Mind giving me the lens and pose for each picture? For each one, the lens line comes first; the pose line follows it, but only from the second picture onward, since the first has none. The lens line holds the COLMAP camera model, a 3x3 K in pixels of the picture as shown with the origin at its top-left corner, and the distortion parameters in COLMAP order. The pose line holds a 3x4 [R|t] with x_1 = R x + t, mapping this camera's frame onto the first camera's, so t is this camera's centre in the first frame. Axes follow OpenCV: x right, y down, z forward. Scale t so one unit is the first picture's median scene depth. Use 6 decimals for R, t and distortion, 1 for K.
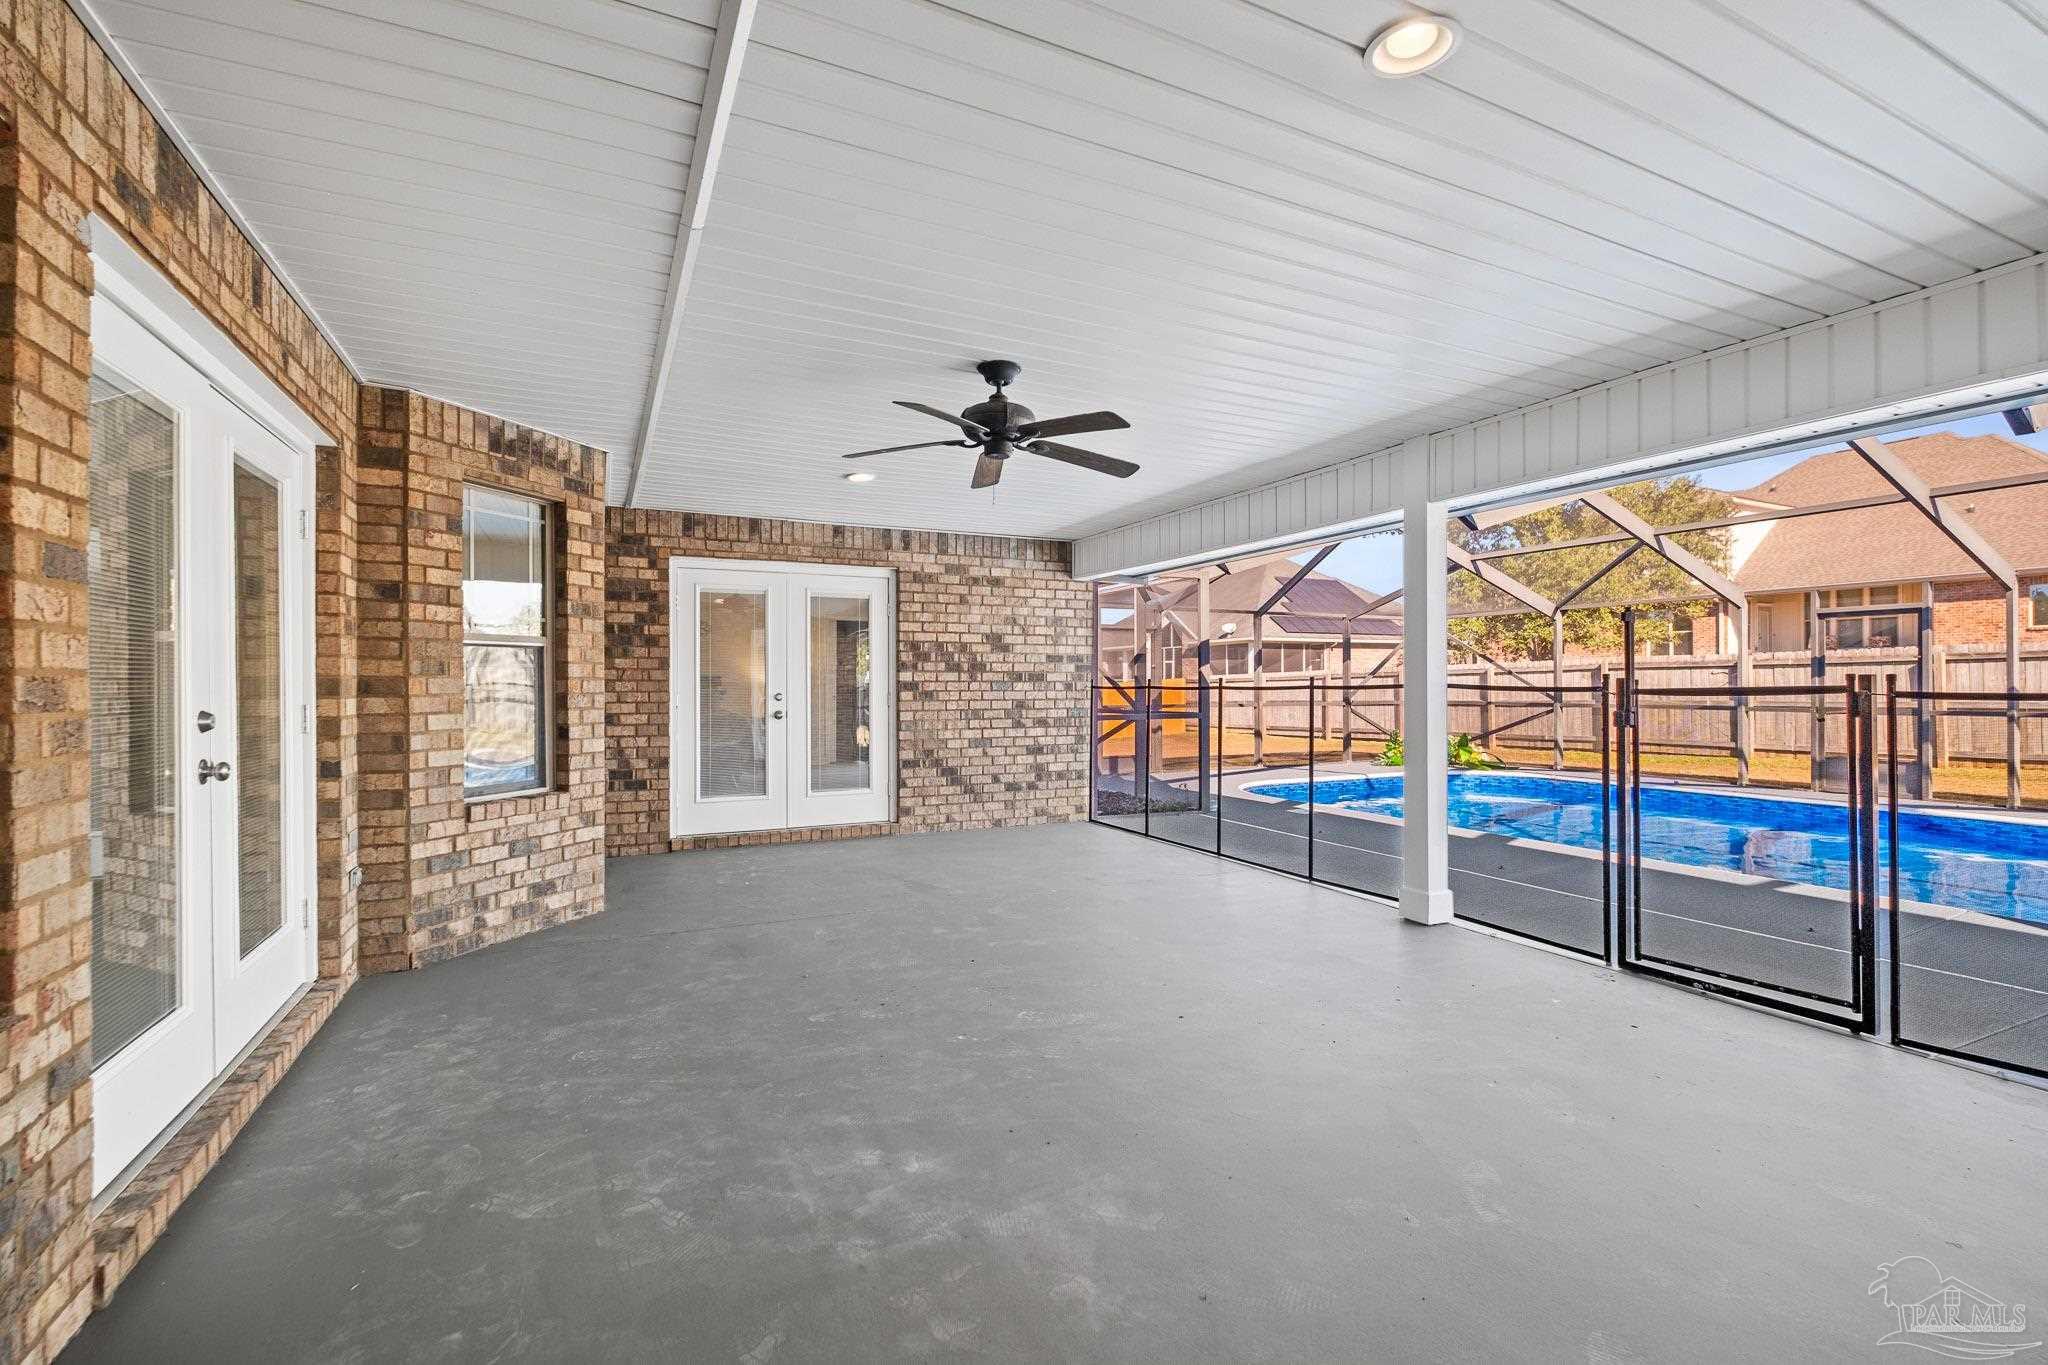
lens RADIAL K [[926.3, 0, 1013.3], [0, 926.3, 677.8], [0, 0, 1]] dist [0.001759, -0.000584]
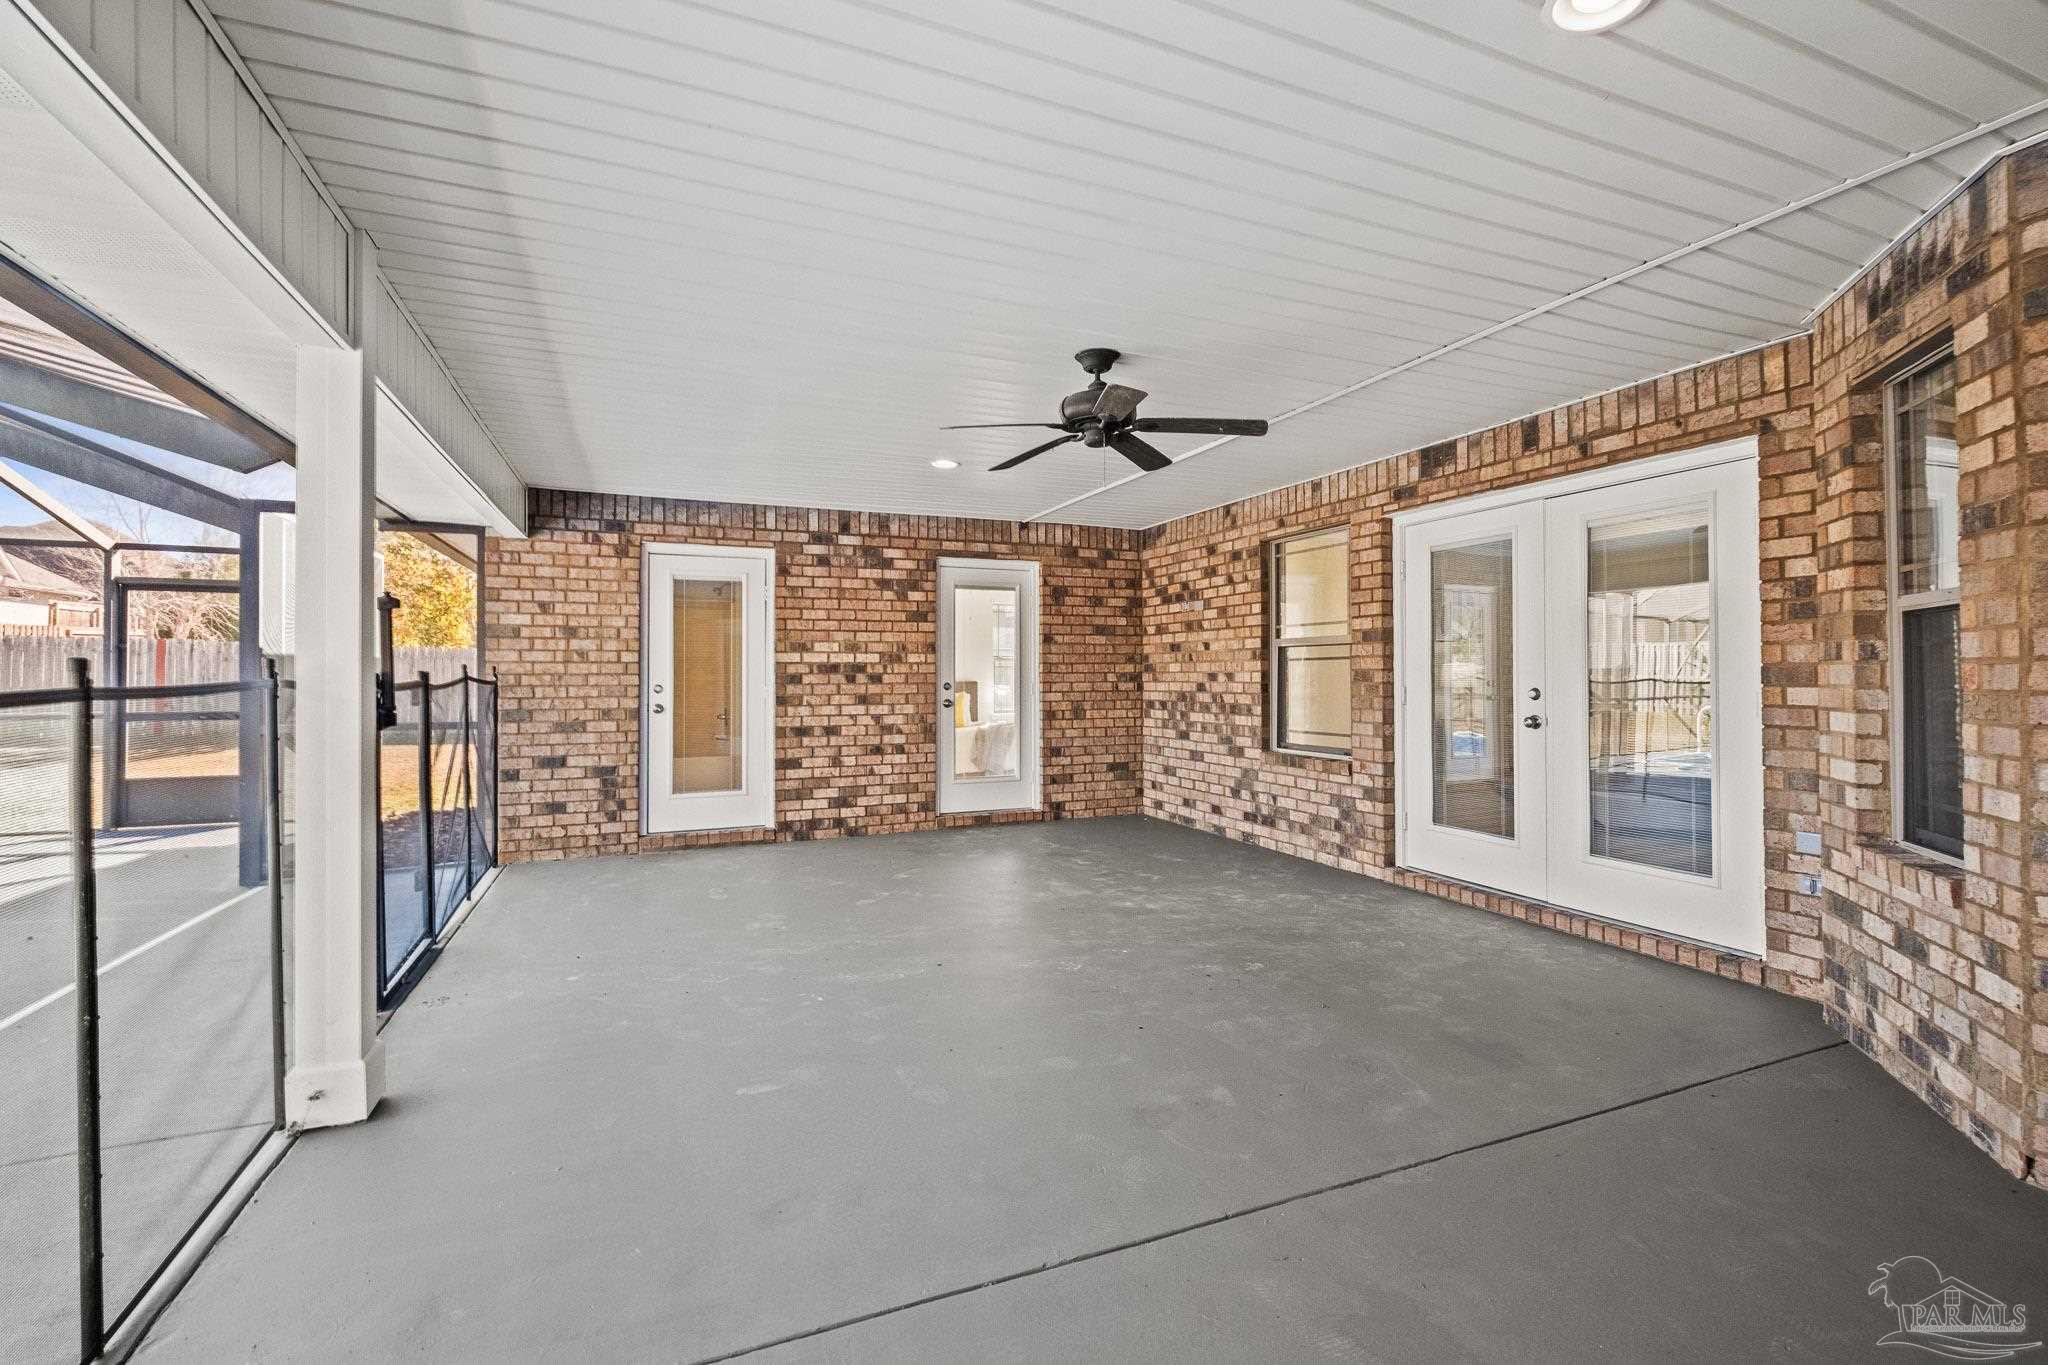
lens RADIAL K [[906.2, 0, 1023.9], [0, 906.2, 674.7], [0, 0, 1]] dist [0.000125, 0.000378]
pose [[-0.998901, 0.004436, 0.046660, 0.019789], [0.003993, 0.999946, -0.009582, 0.015399], [-0.046700, -0.009385, -0.998865, 1.956145]]
